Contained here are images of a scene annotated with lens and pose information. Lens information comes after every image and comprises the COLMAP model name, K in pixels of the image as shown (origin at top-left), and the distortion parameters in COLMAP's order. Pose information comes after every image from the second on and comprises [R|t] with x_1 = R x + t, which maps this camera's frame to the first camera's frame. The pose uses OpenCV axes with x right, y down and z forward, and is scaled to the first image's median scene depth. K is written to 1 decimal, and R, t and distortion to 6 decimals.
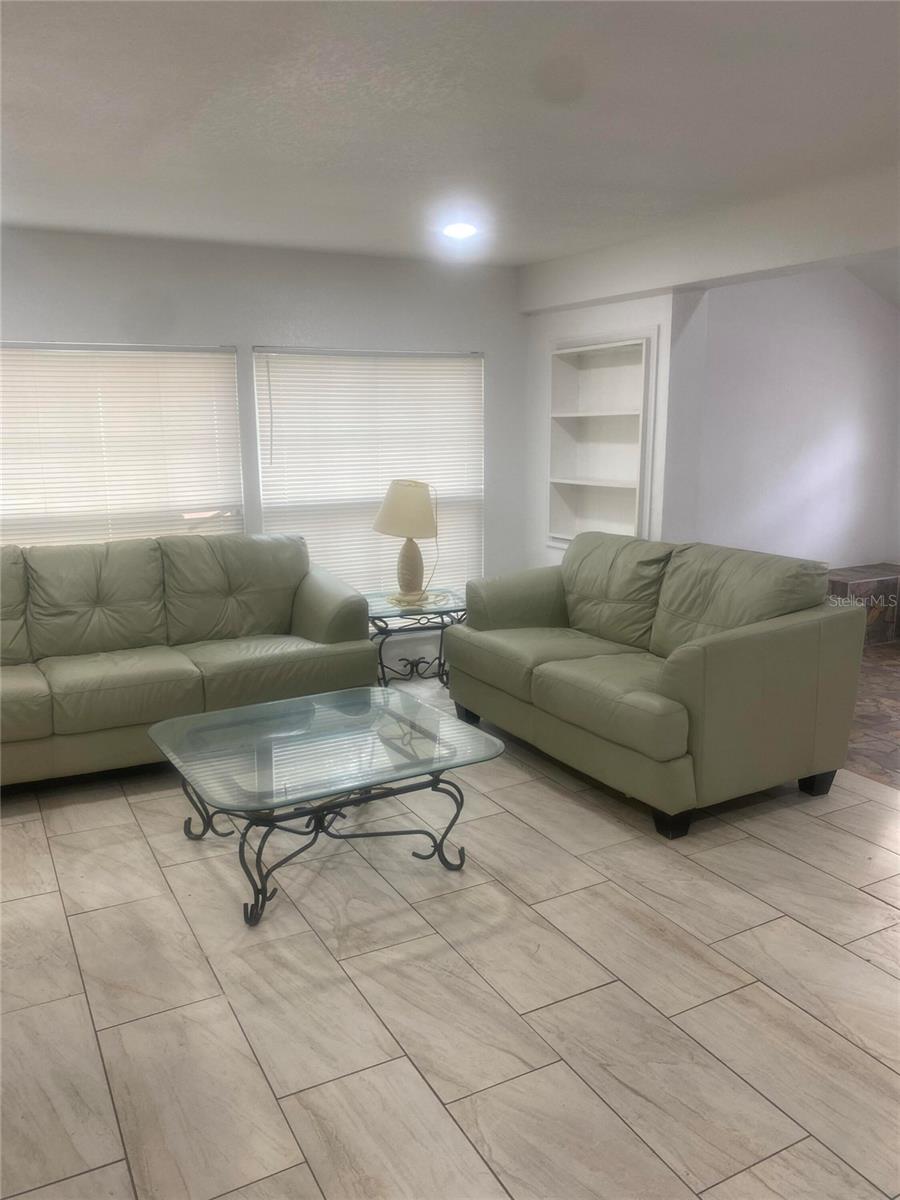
lens RADIAL K [[904.1, 0, 446.5], [0, 904.1, 610.7], [0, 0, 1]] dist [0.021315, -0.031079]
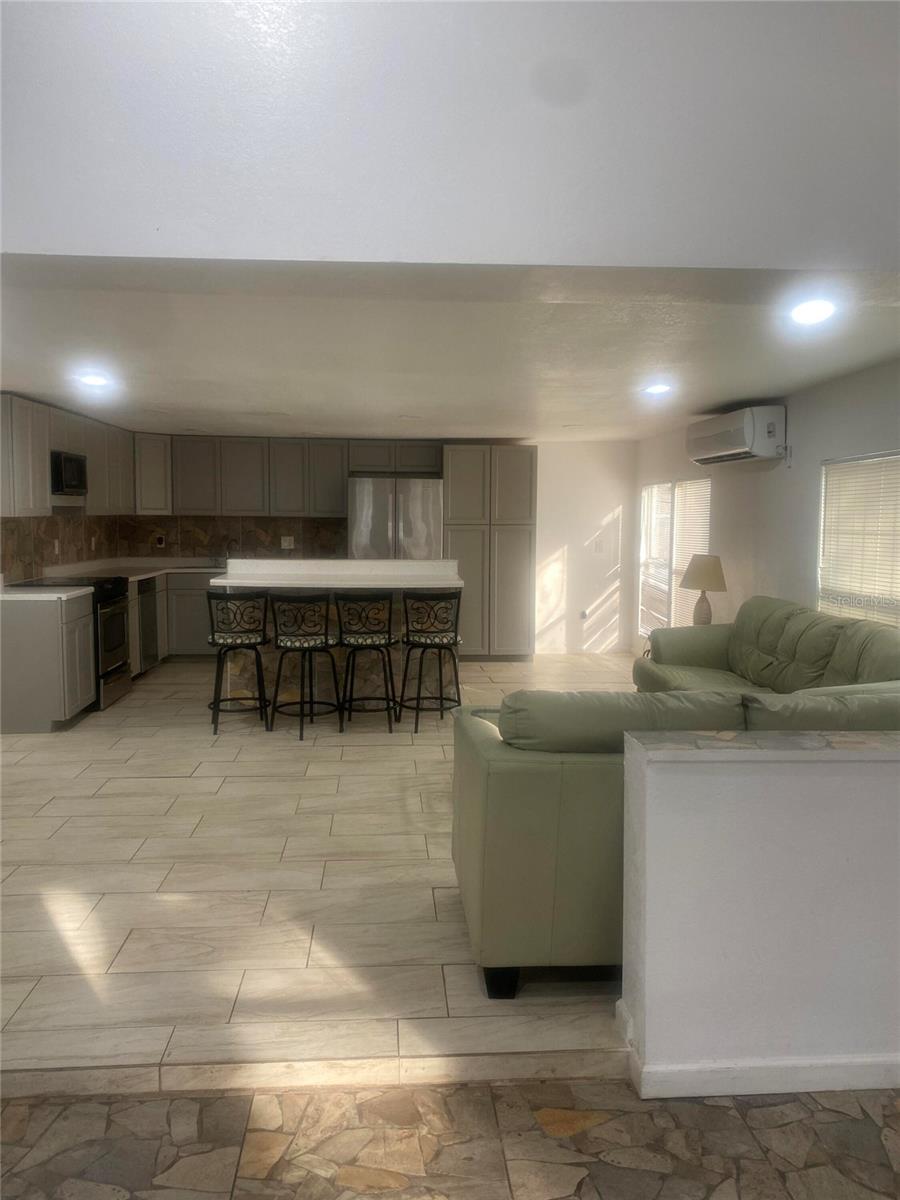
lens RADIAL K [[904.1, 0, 453.7], [0, 904.1, 589.4], [0, 0, 1]] dist [0.021315, -0.031079]
pose [[-0.401501, 0.062990, -0.913690, 1.207204], [-0.195479, 0.968749, 0.152685, -0.255508], [0.894754, 0.239911, -0.376641, 1.298663]]
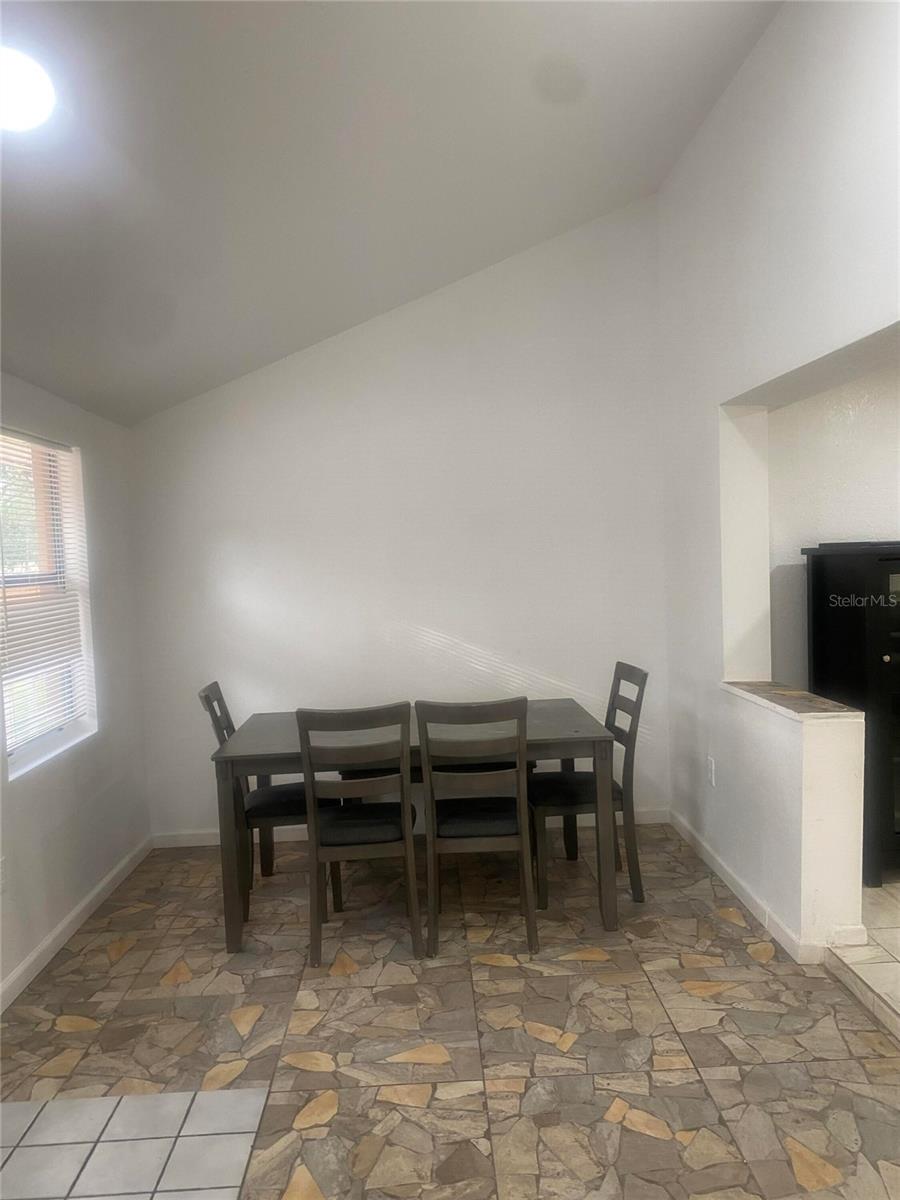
lens RADIAL K [[904.1, 0, 449.7], [0, 904.1, 598.8], [0, 0, 1]] dist [0.021315, -0.031079]
pose [[-0.894225, 0.004598, 0.447594, 0.704903], [0.122964, 0.964001, 0.235760, -0.335614], [-0.430397, 0.265860, -0.862599, 1.603732]]
